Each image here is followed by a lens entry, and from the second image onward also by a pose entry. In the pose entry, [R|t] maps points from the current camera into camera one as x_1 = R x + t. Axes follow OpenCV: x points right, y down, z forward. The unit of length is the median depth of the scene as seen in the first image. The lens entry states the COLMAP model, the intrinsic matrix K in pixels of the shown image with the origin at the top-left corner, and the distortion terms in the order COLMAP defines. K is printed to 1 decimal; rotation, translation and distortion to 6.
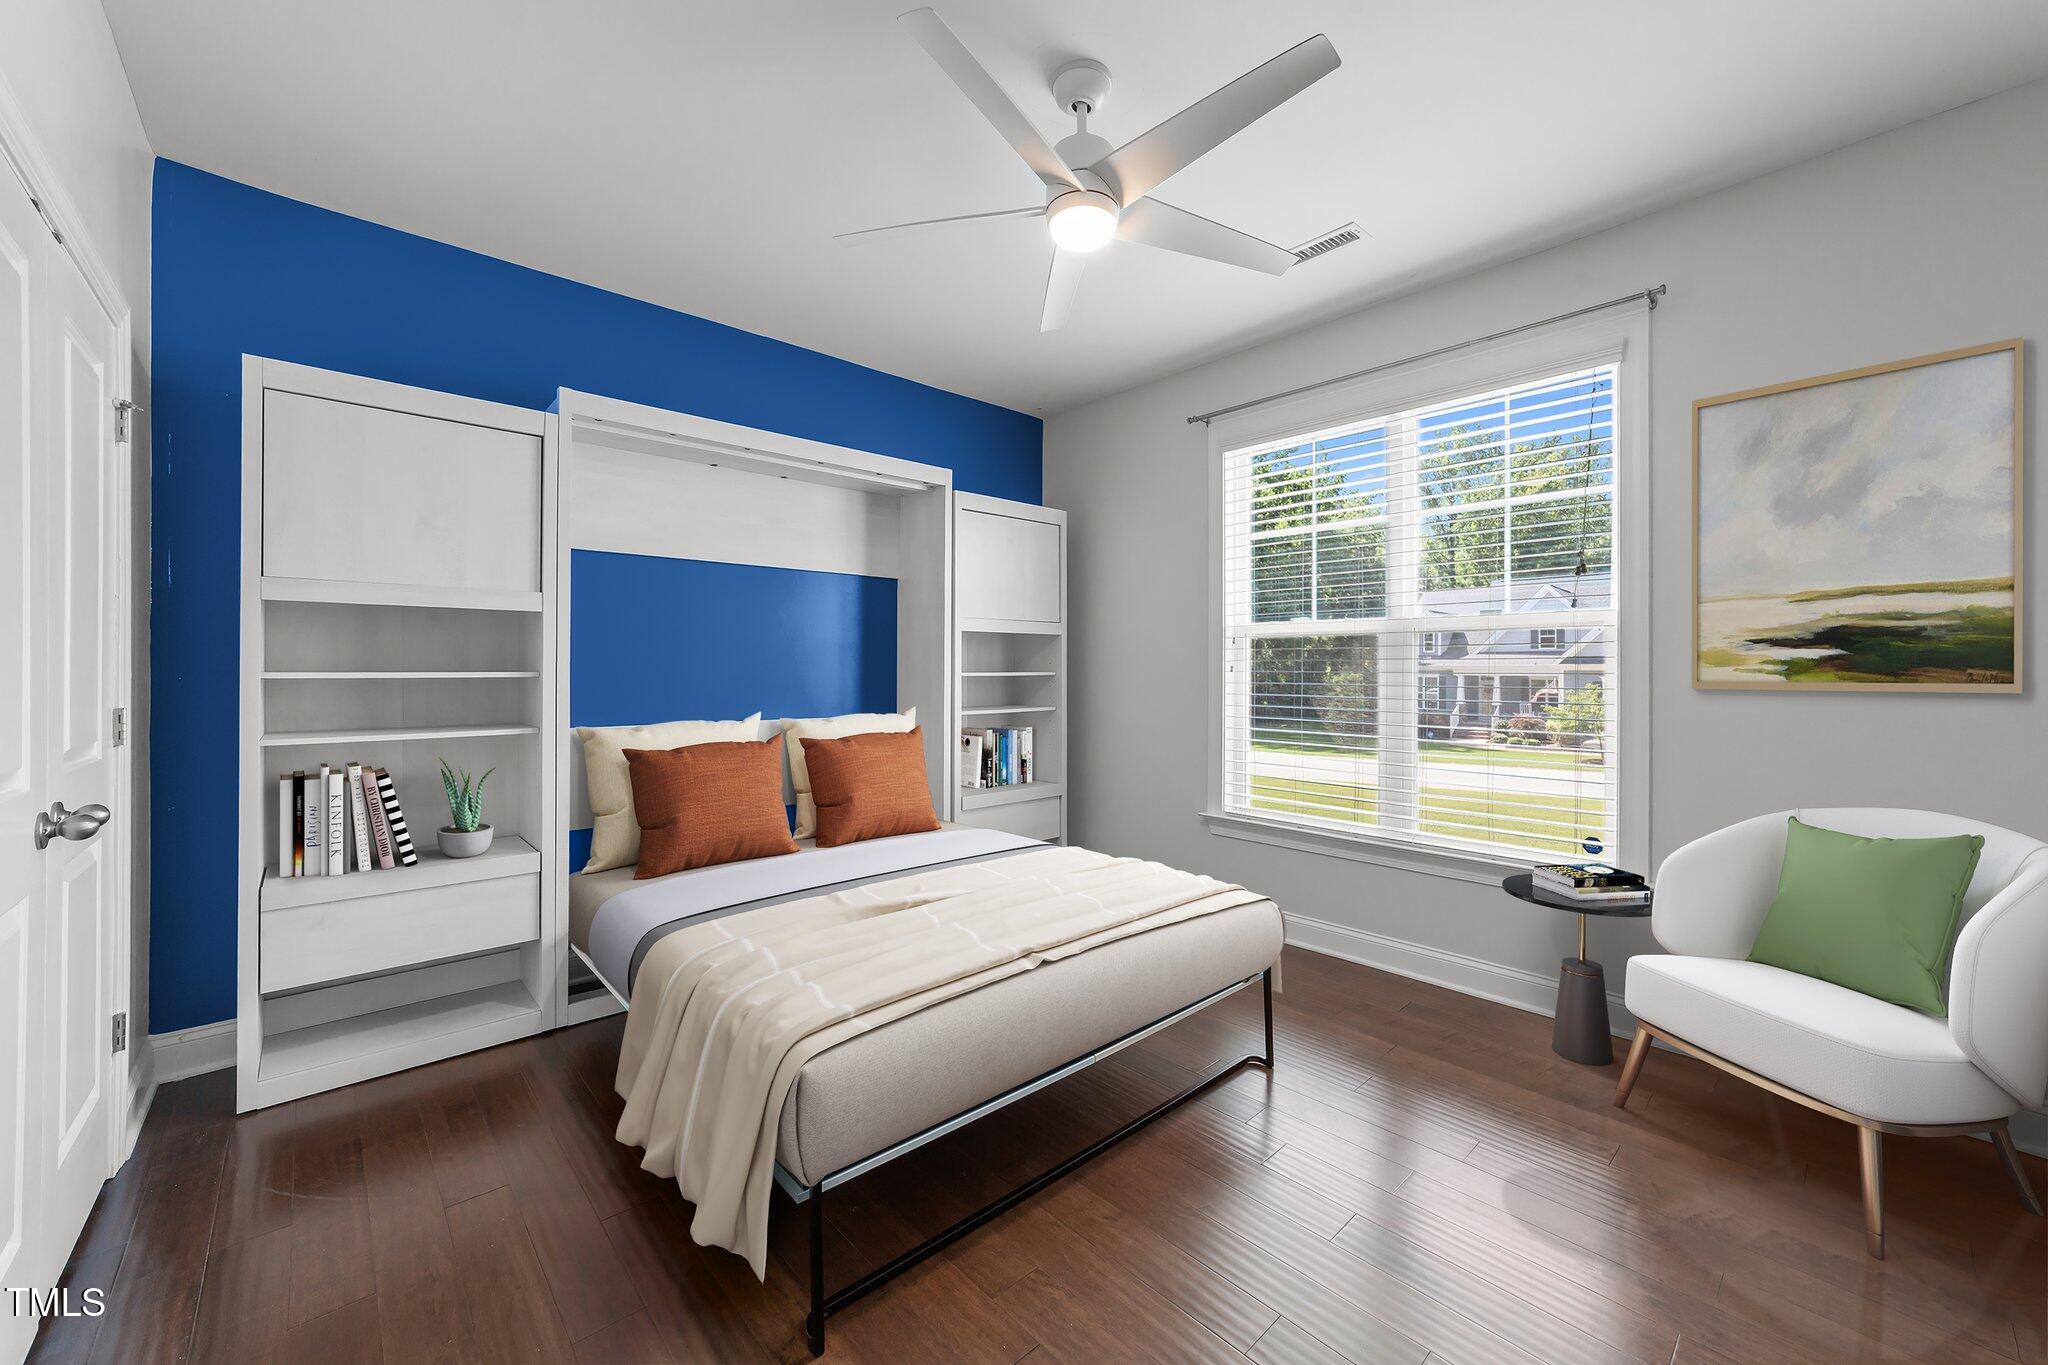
lens RADIAL K [[784.4, 0, 1033.2], [0, 784.4, 670.1], [0, 0, 1]] dist [-0.002092, 0.000210]
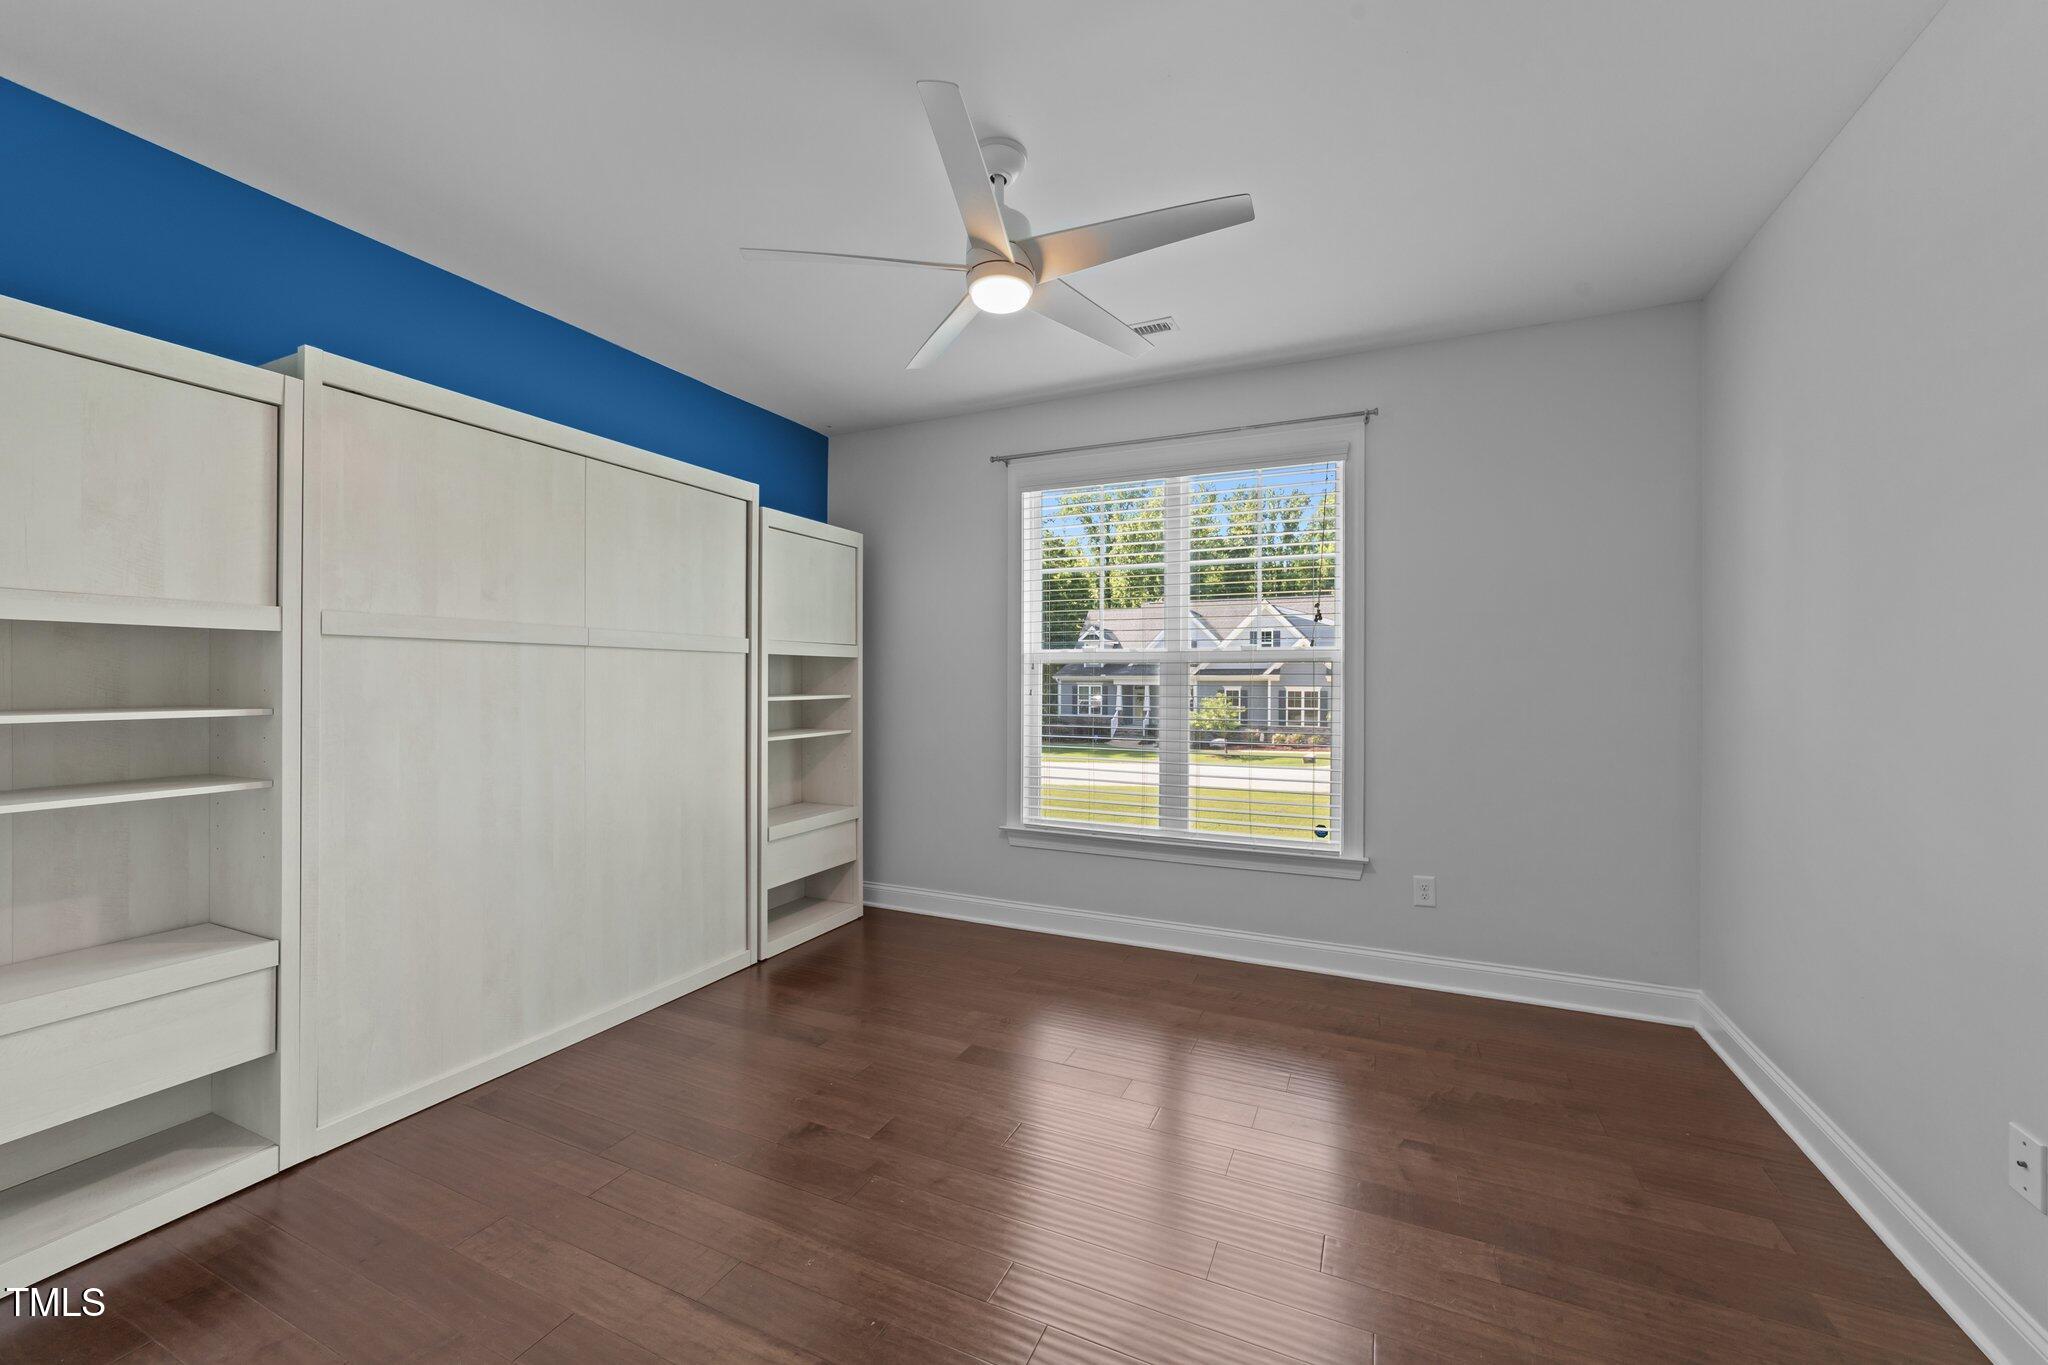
lens RADIAL K [[785.2, 0, 1024.0], [0, 785.2, 682.5], [0, 0, 1]] dist [0.001957, 0.000011]
pose [[0.922175, -0.001251, 0.386772, -0.175031], [-0.000793, 0.999987, 0.005125, -0.020789], [-0.386773, -0.005033, 0.922161, -0.002178]]
